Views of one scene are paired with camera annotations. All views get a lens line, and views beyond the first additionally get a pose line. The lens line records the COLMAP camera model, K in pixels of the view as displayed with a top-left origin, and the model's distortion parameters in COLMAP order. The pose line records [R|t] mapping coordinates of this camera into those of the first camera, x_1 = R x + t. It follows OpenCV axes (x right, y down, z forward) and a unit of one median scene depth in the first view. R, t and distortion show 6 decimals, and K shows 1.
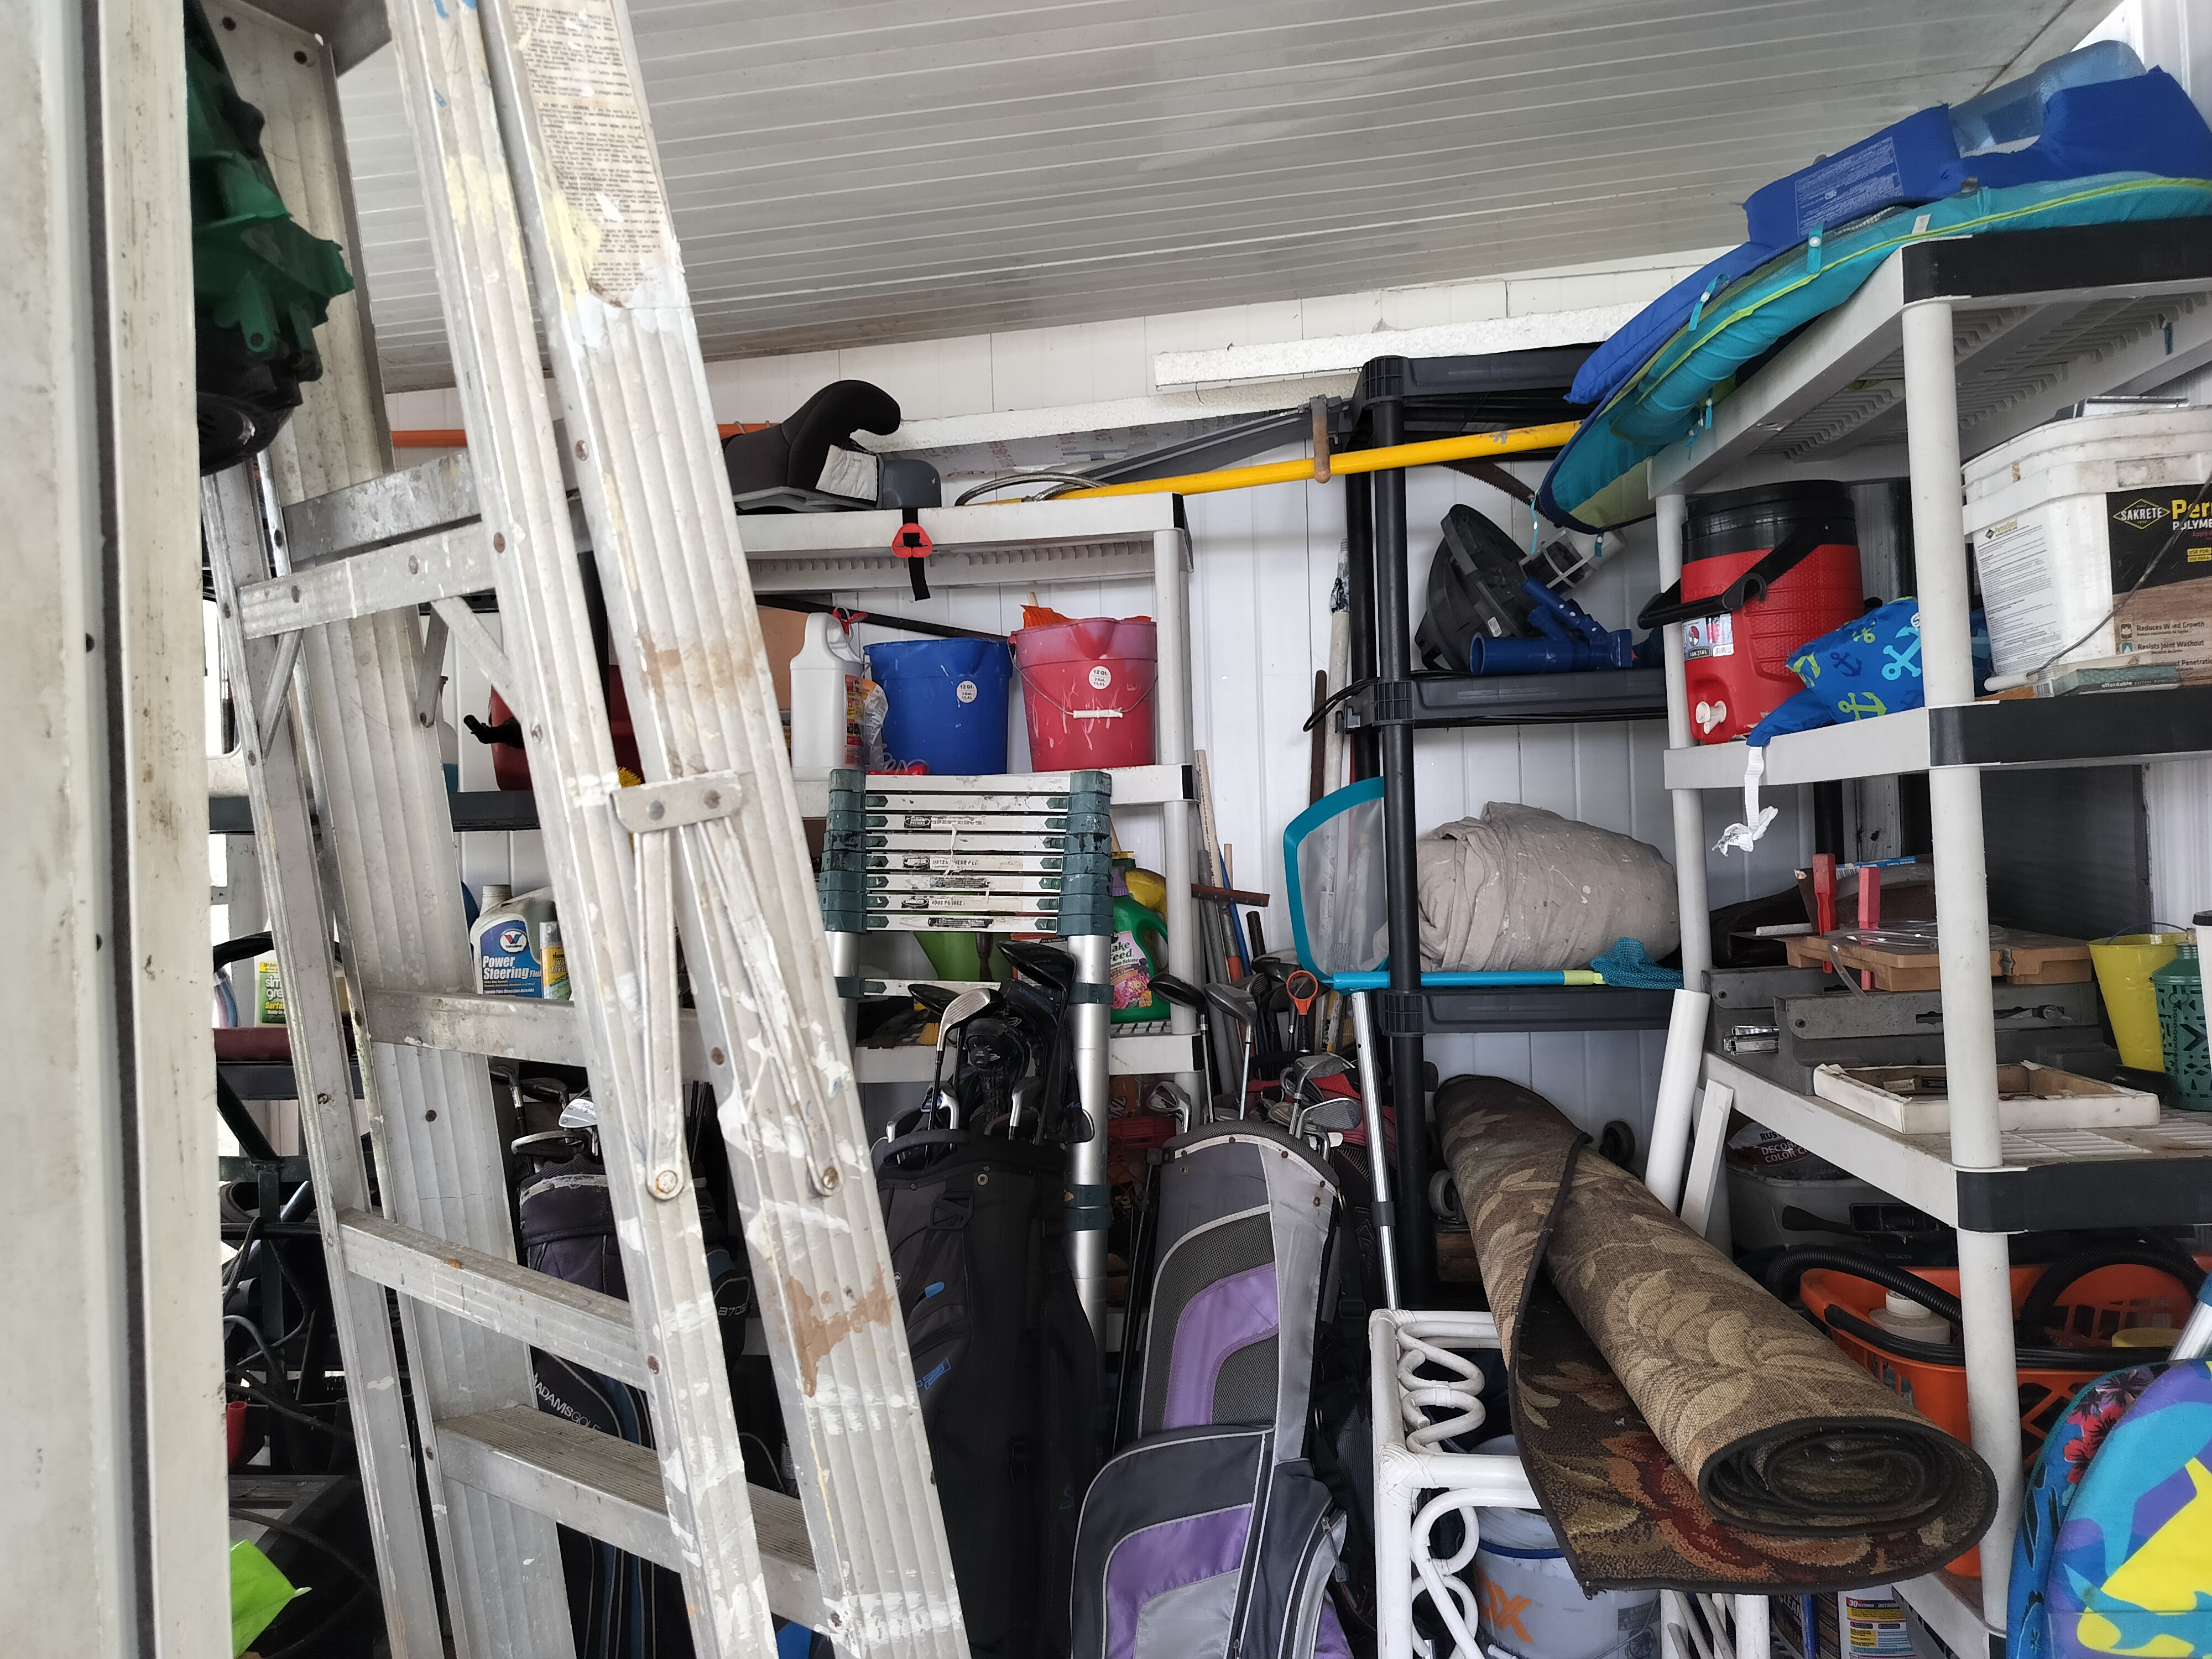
lens RADIAL K [[1550.6, 0, 1101.6], [0, 1550.6, 828.2], [0, 0, 1]] dist [0.081546, -0.115150]
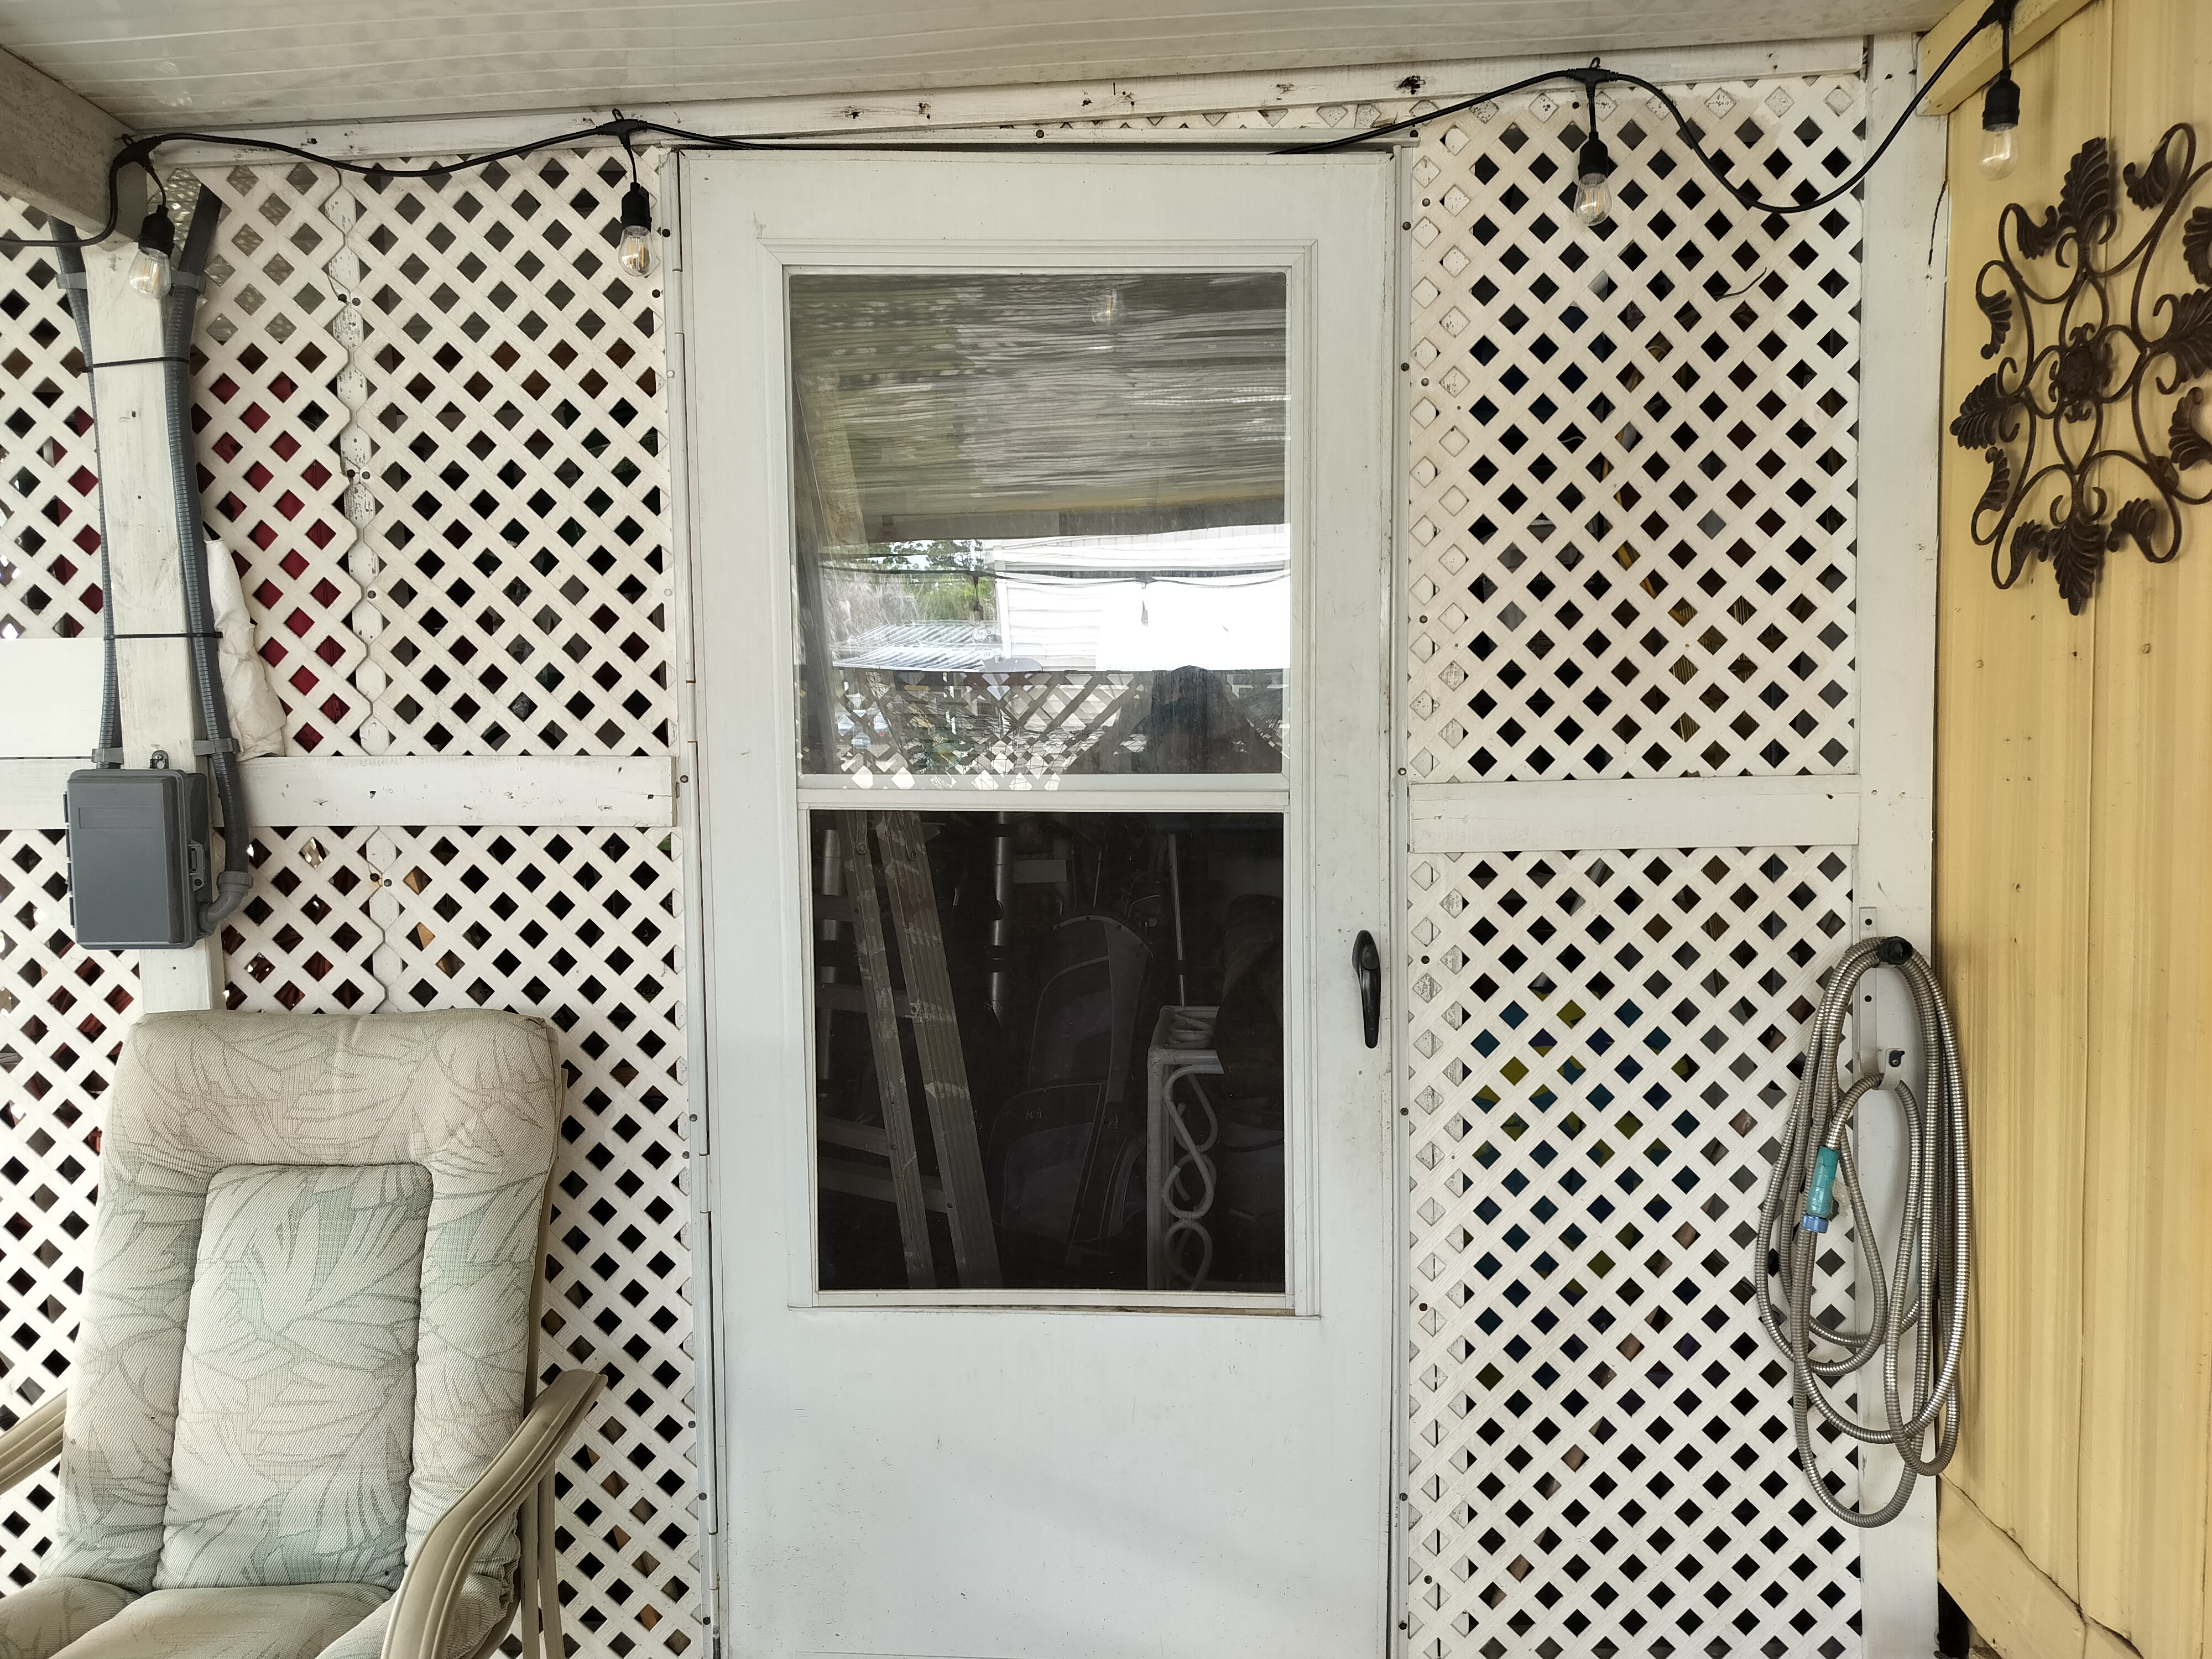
lens RADIAL K [[1550.6, 0, 1101.6], [0, 1550.6, 828.2], [0, 0, 1]] dist [0.081546, -0.115150]
pose [[0.997788, 0.019808, 0.063456, -0.007448], [-0.024063, 0.997462, 0.067012, -0.004064], [-0.061968, -0.068391, 0.995732, -0.657341]]
